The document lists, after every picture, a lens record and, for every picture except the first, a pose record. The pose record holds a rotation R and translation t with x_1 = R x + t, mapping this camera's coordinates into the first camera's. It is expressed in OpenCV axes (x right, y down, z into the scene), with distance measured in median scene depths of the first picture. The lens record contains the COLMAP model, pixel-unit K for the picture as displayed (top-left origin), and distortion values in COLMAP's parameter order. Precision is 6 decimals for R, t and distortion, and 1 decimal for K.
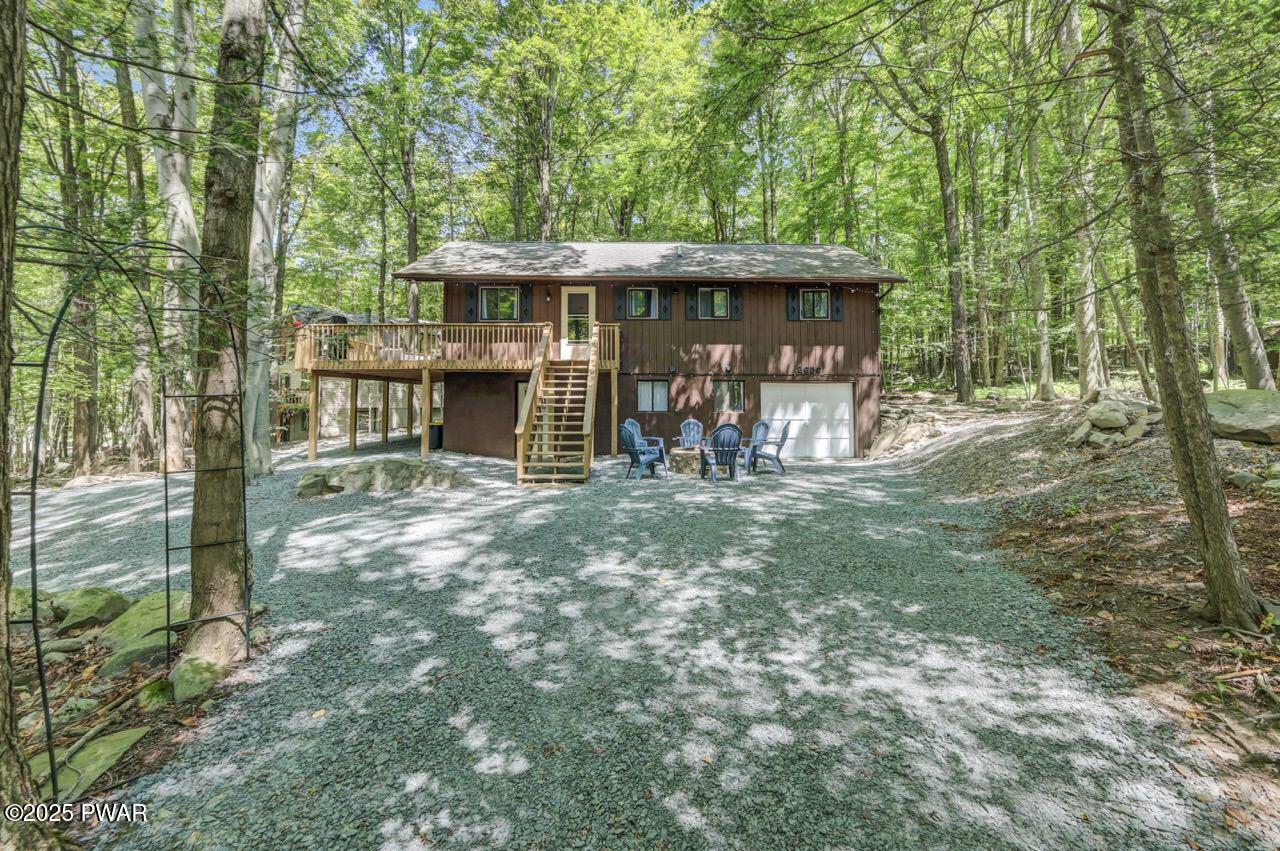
lens RADIAL K [[531.6, 0, 638.4], [0, 531.6, 392.2], [0, 0, 1]] dist [-0.054389, -0.000022]
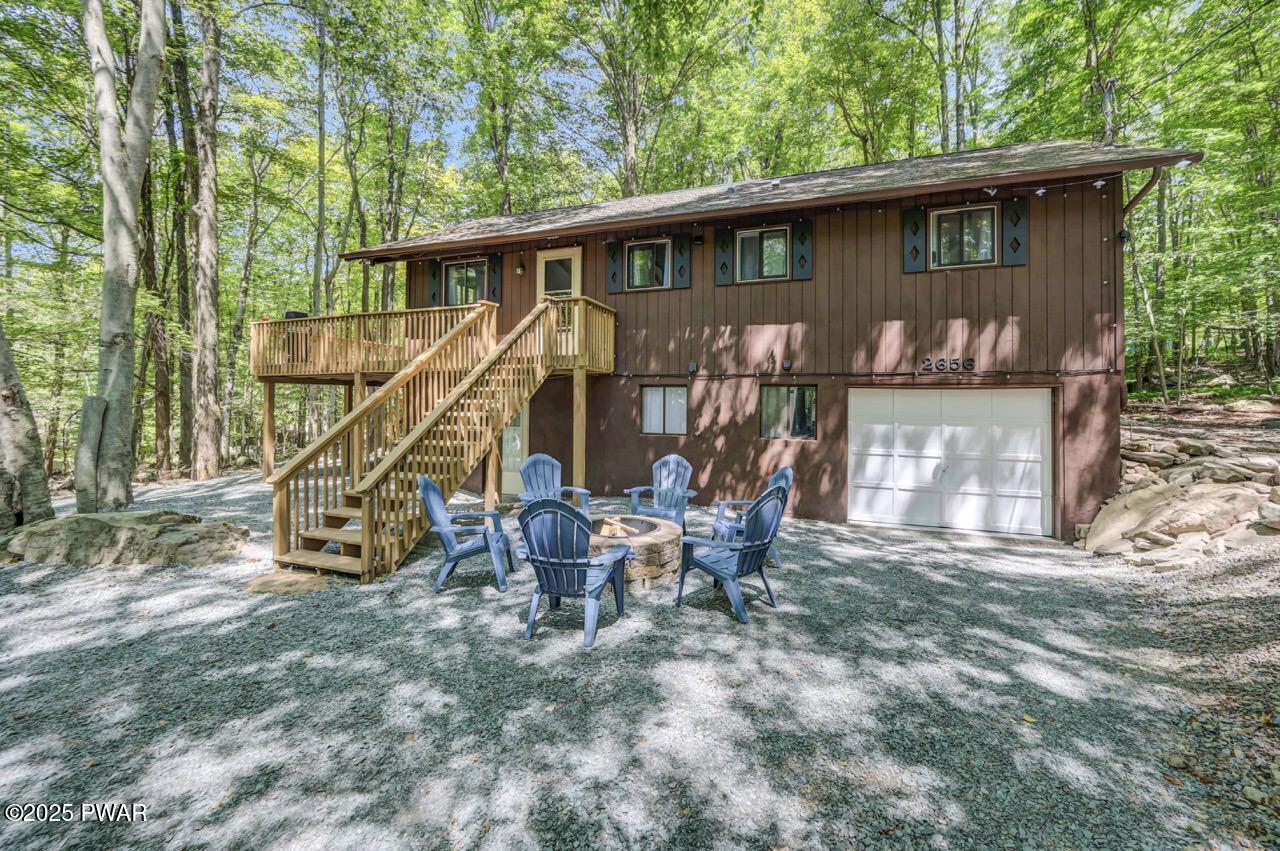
lens RADIAL K [[526.0, 0, 644.0], [0, 526.0, 391.7], [0, 0, 1]] dist [-0.000136, -0.000029]
pose [[0.934006, 0.001412, -0.357254, 0.235063], [-0.002957, 0.999988, -0.003778, -0.012446], [0.357245, 0.004586, 0.933999, 0.407065]]
